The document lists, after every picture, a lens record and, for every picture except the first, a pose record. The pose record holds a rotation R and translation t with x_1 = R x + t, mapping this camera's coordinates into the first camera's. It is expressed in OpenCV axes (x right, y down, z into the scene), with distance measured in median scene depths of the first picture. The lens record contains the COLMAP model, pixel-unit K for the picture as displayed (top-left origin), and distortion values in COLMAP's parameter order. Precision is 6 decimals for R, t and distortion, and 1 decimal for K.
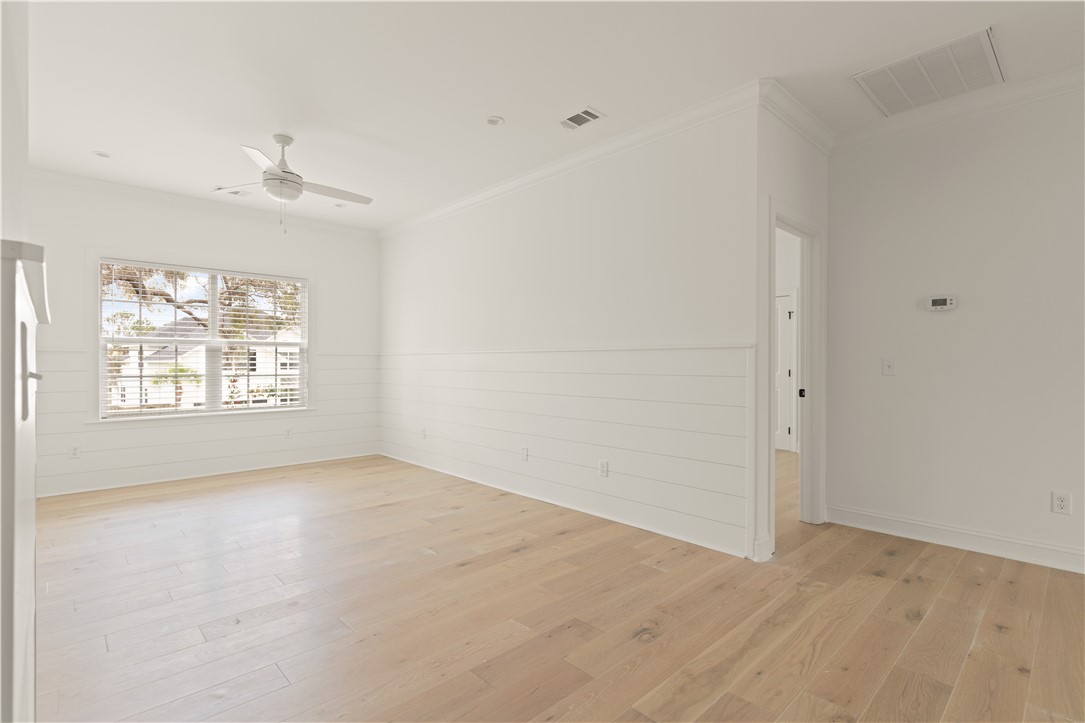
lens RADIAL K [[514.2, 0, 537.1], [0, 514.2, 363.0], [0, 0, 1]] dist [0.001152, 0.000337]
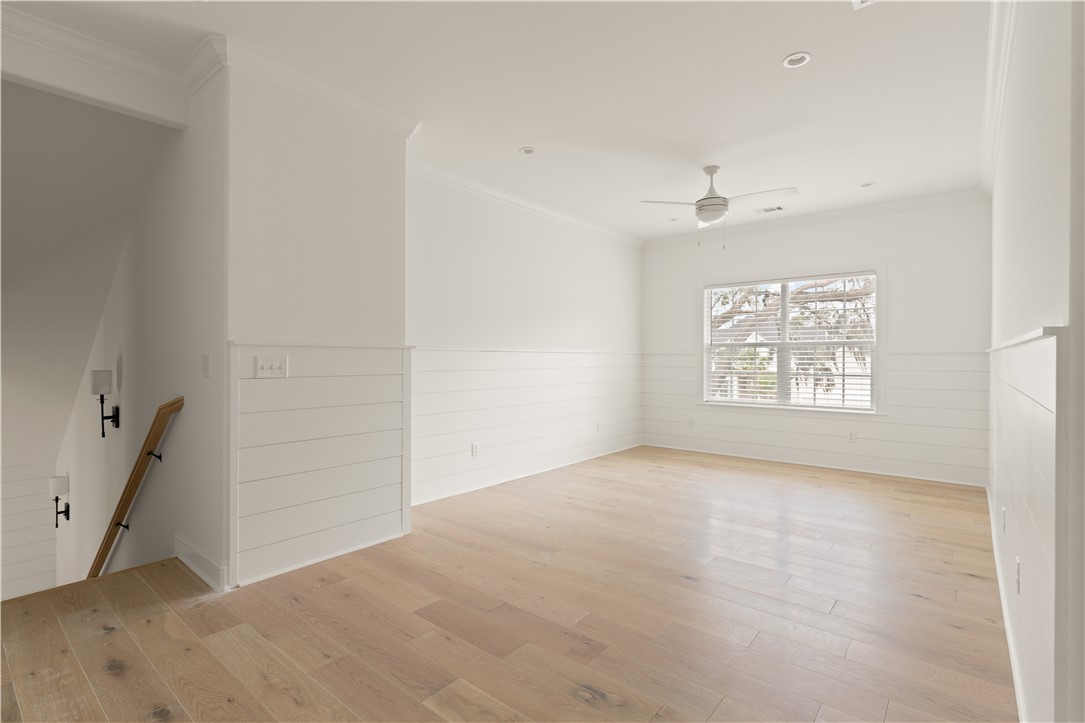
lens RADIAL K [[514.2, 0, 537.1], [0, 514.2, 363.0], [0, 0, 1]] dist [0.001152, 0.000337]
pose [[0.111014, 0.007027, -0.993794, 0.614397], [-0.000401, 0.999975, 0.007026, -0.010009], [0.993819, -0.000382, 0.111014, 0.491103]]
